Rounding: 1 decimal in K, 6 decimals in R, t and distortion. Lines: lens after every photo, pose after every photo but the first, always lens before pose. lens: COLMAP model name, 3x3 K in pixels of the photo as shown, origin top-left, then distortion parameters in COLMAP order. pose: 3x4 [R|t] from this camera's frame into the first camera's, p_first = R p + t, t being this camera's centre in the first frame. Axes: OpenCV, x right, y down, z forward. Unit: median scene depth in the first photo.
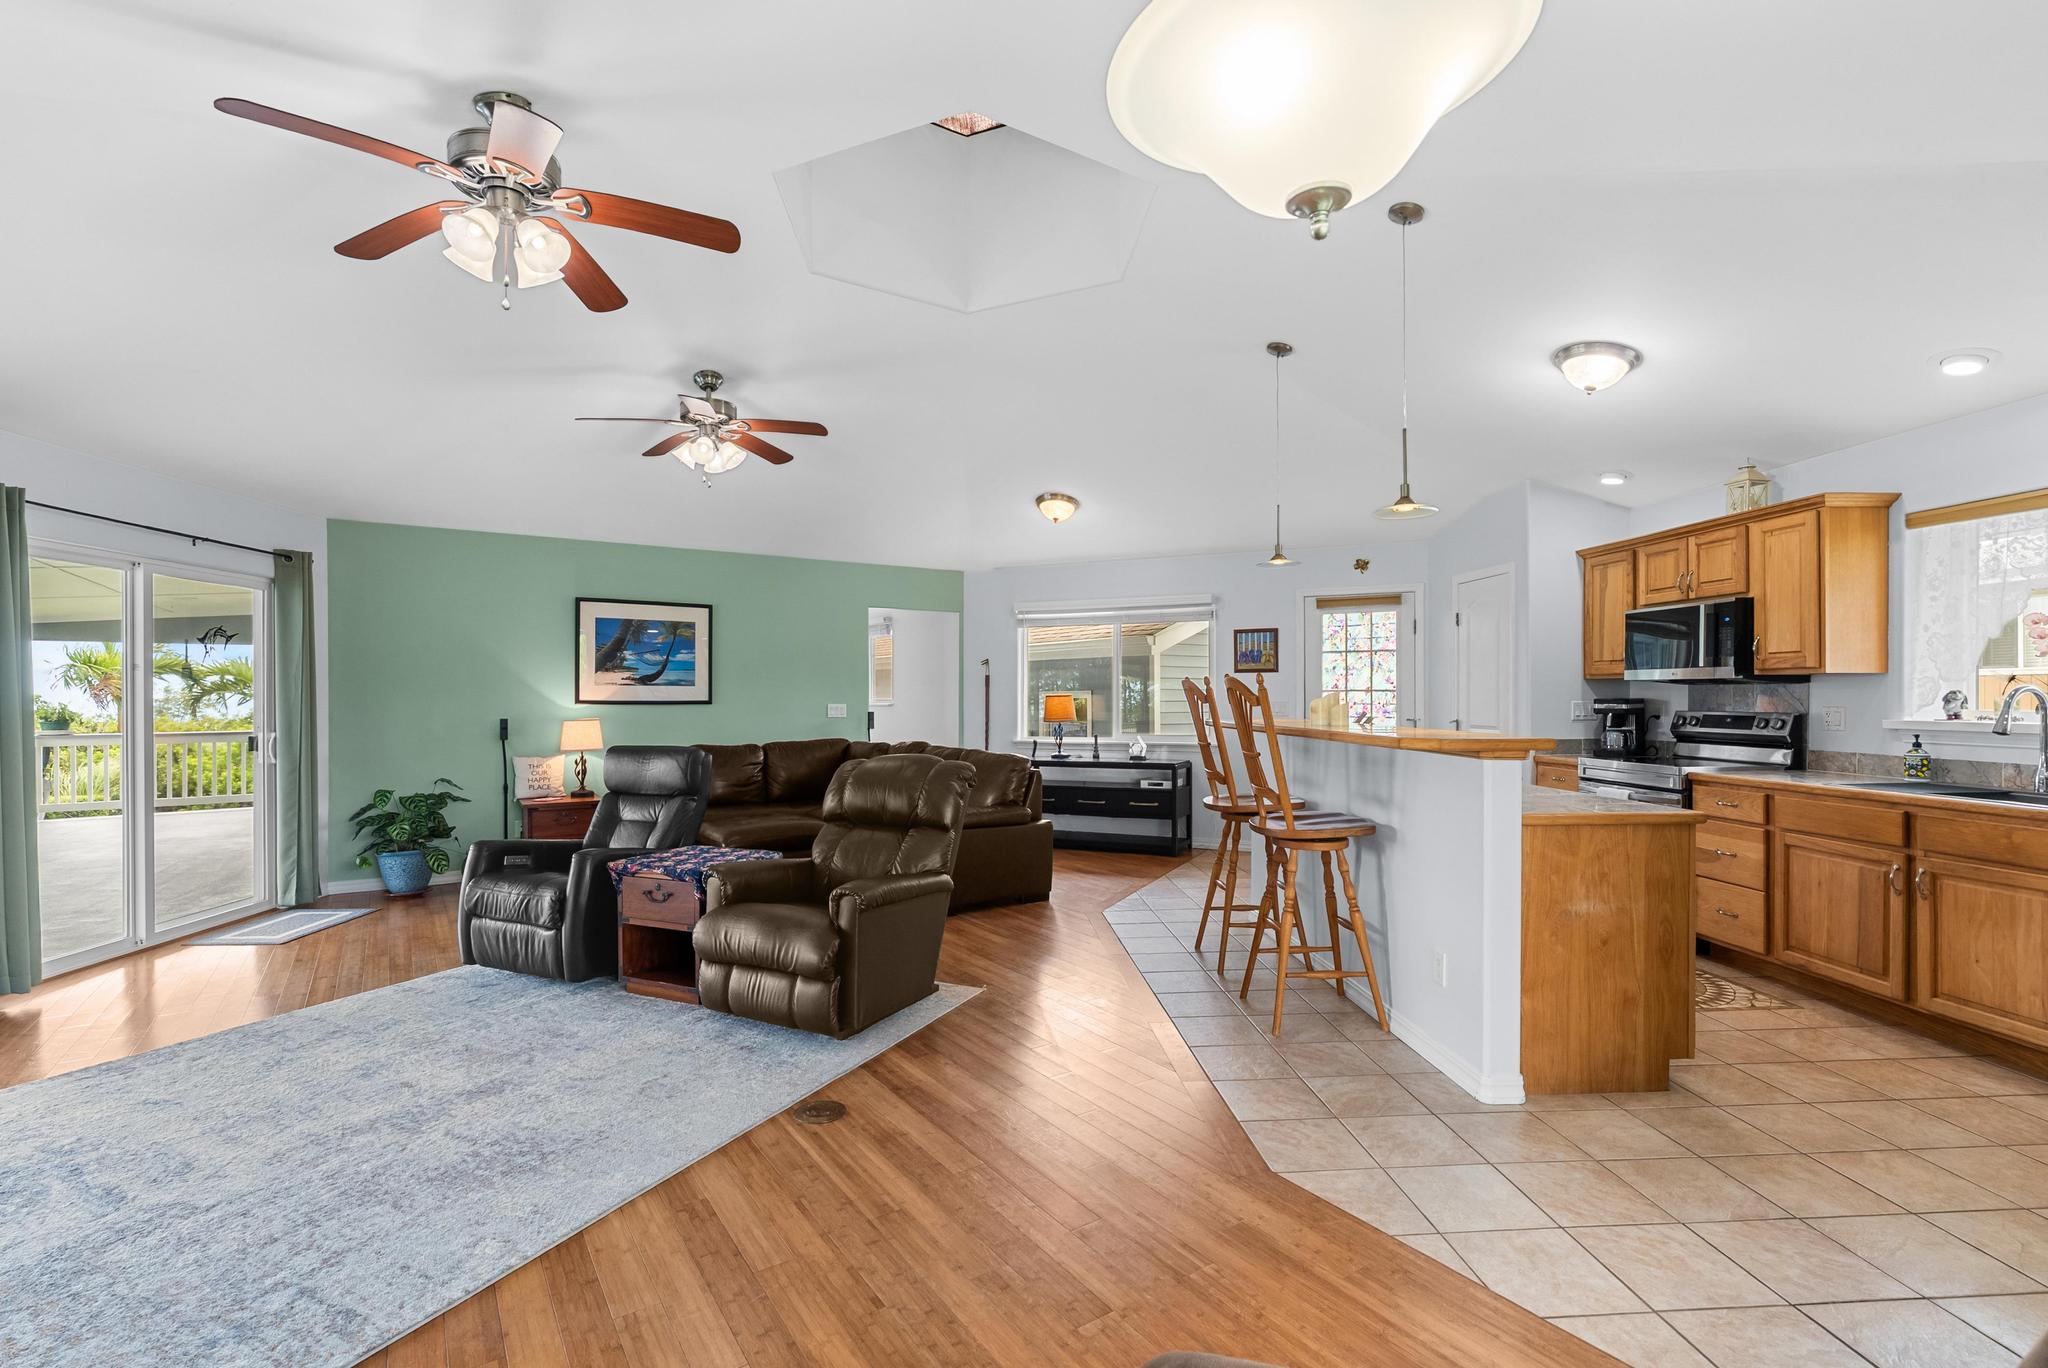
lens RADIAL K [[942.8, 0, 1035.8], [0, 942.8, 699.3], [0, 0, 1]] dist [-0.000438, -0.000062]
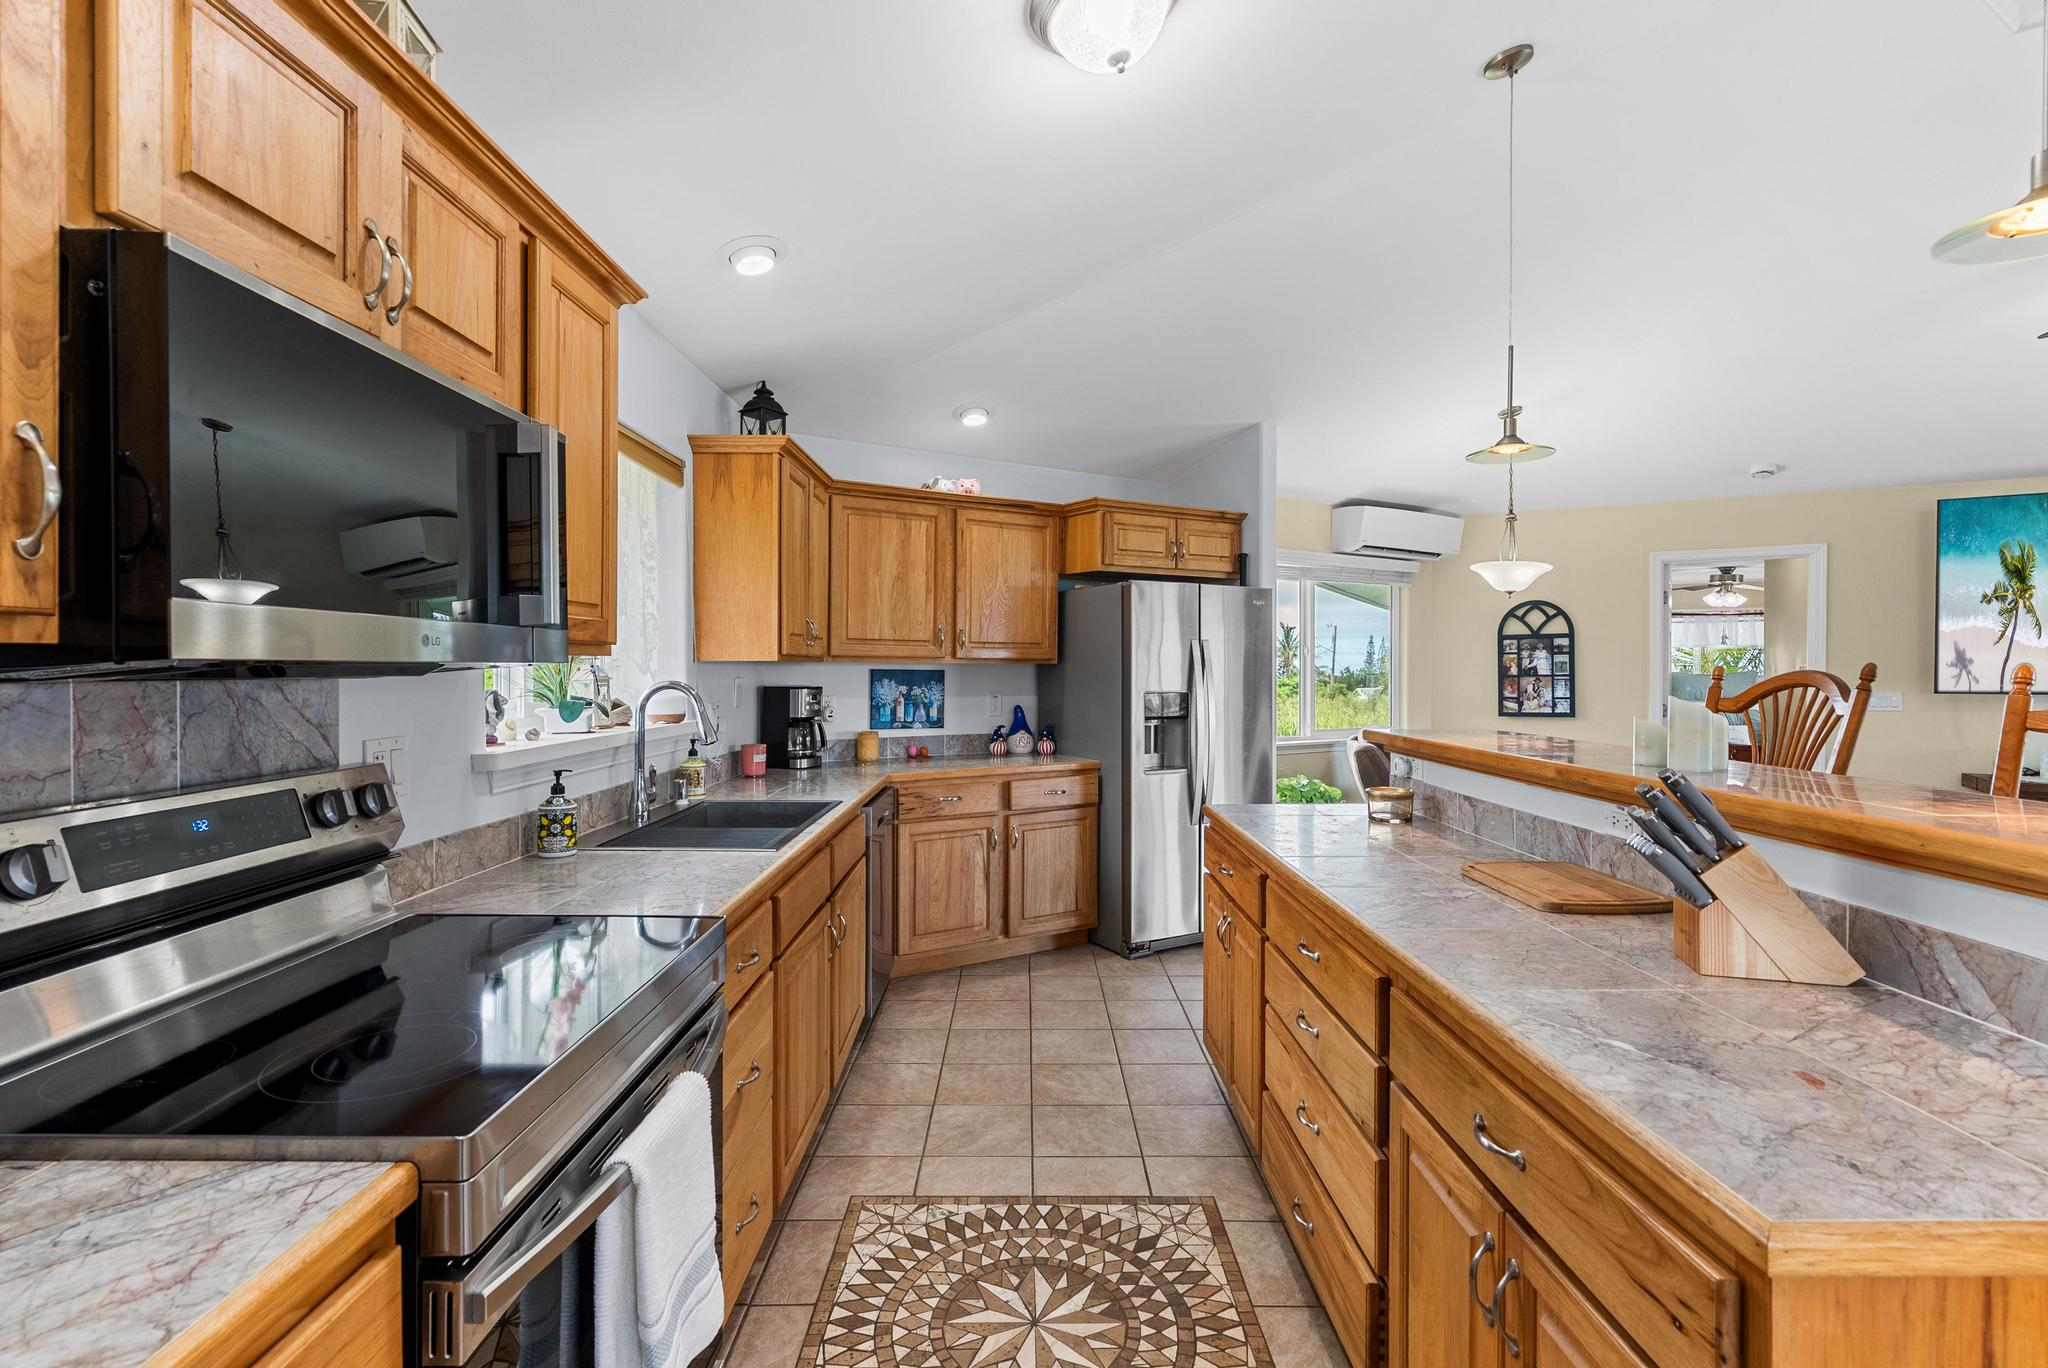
lens RADIAL K [[931.7, 0, 1032.4], [0, 931.7, 672.2], [0, 0, 1]] dist [-0.001222, 0.000243]
pose [[-0.997484, -0.002792, 0.070841, 0.529278], [-0.002082, 0.999947, 0.010096, -0.022377], [-0.070866, 0.009923, -0.997437, 1.303078]]
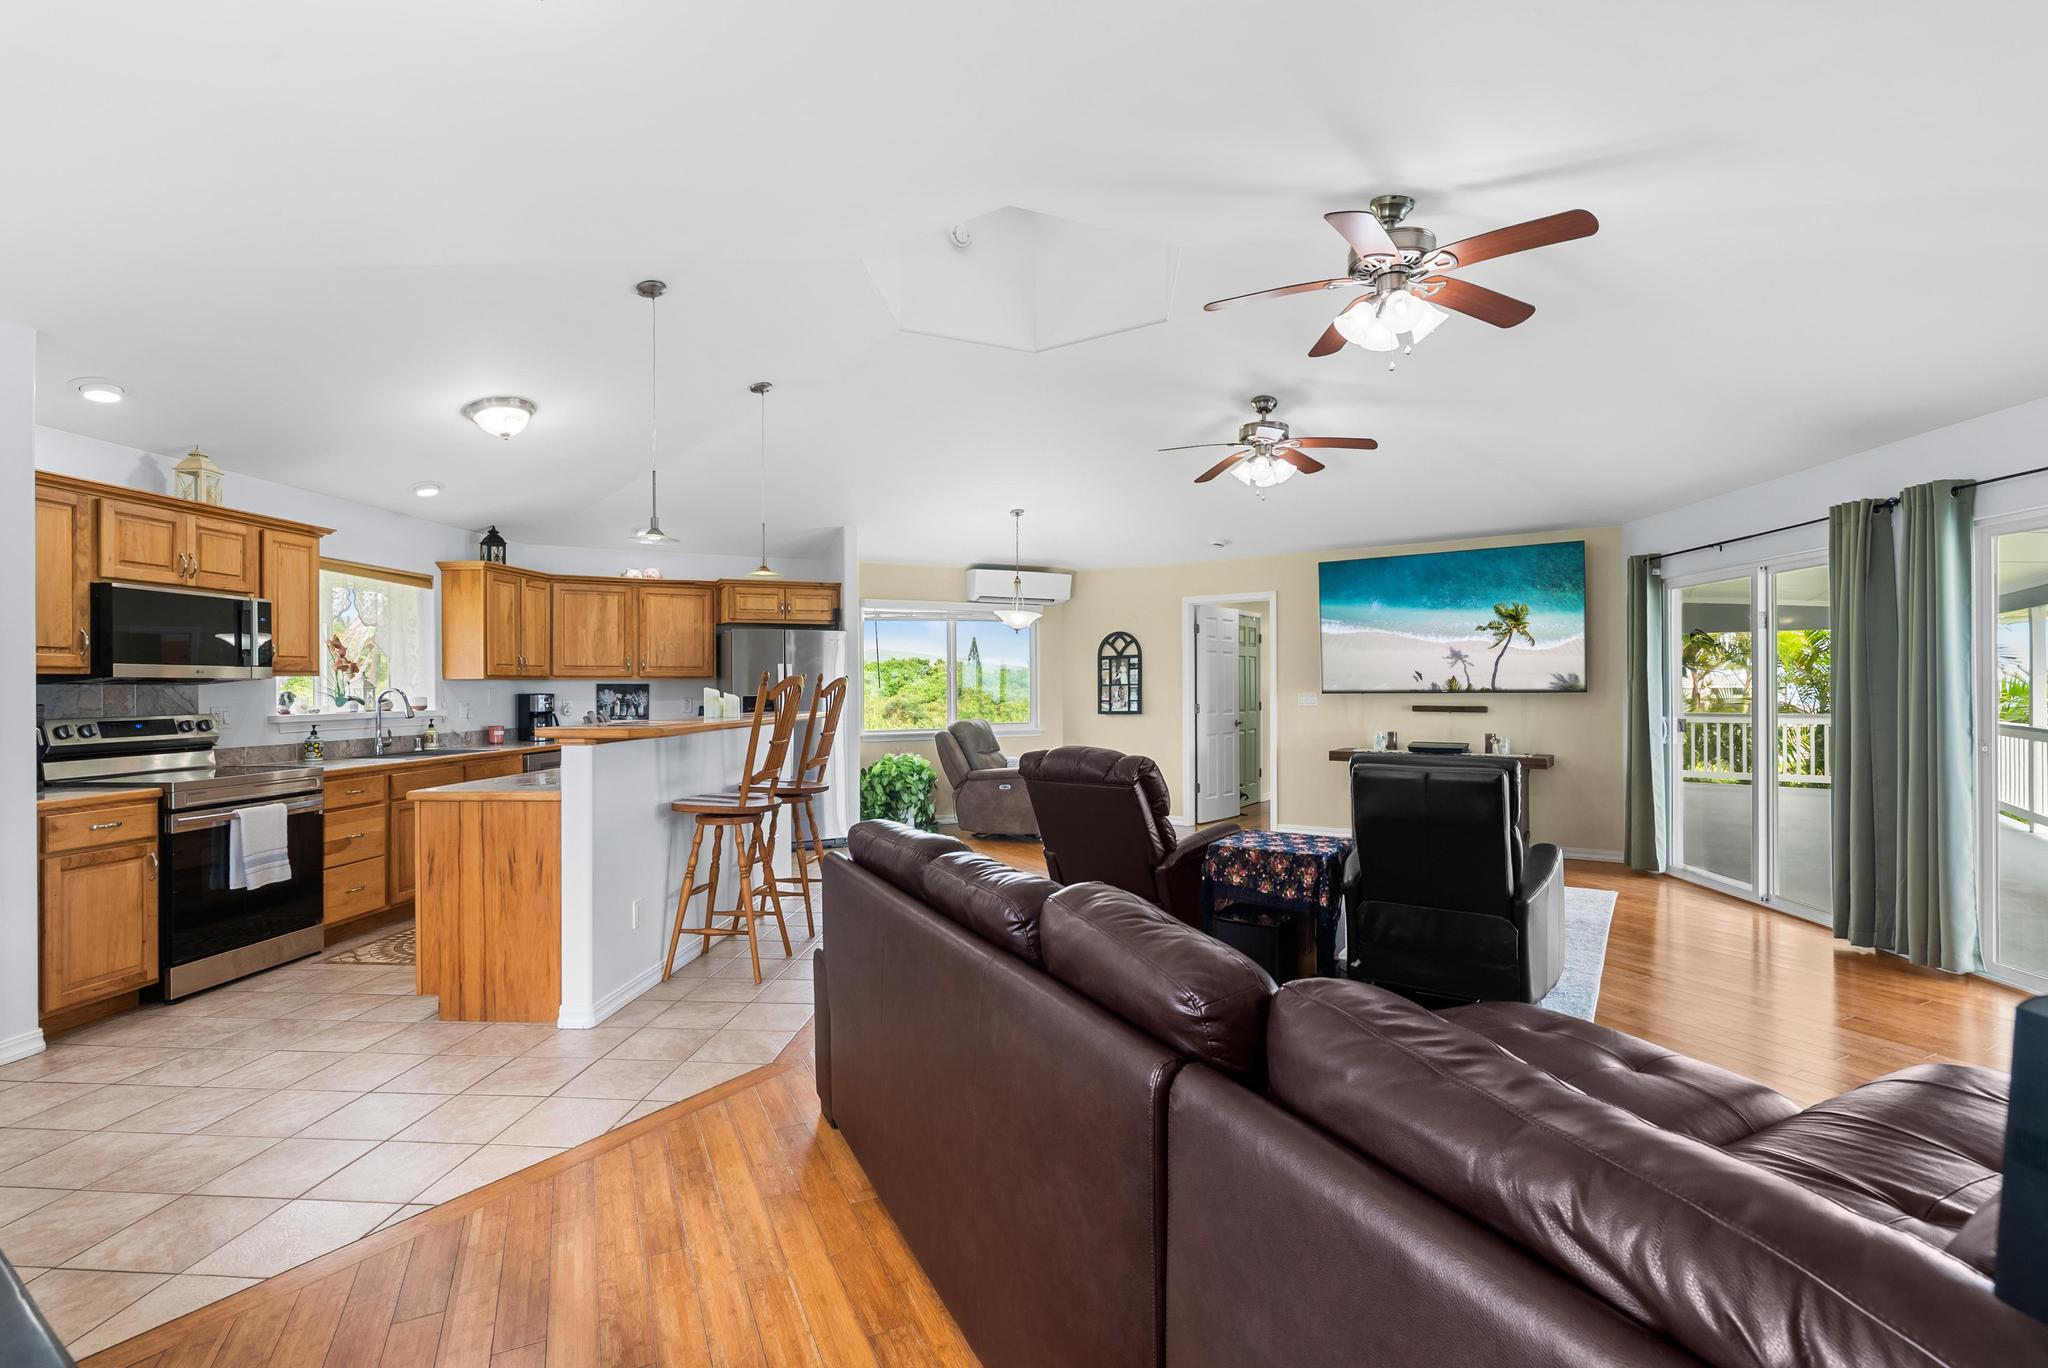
lens RADIAL K [[933.5, 0, 1024.0], [0, 933.5, 684.0], [0, 0, 1]] dist [-0.001285, 0.000332]
pose [[-0.987274, 0.007512, 0.158853, -0.211084], [0.007887, 0.999967, 0.001731, -0.011989], [-0.158835, 0.002962, -0.987301, 1.816060]]
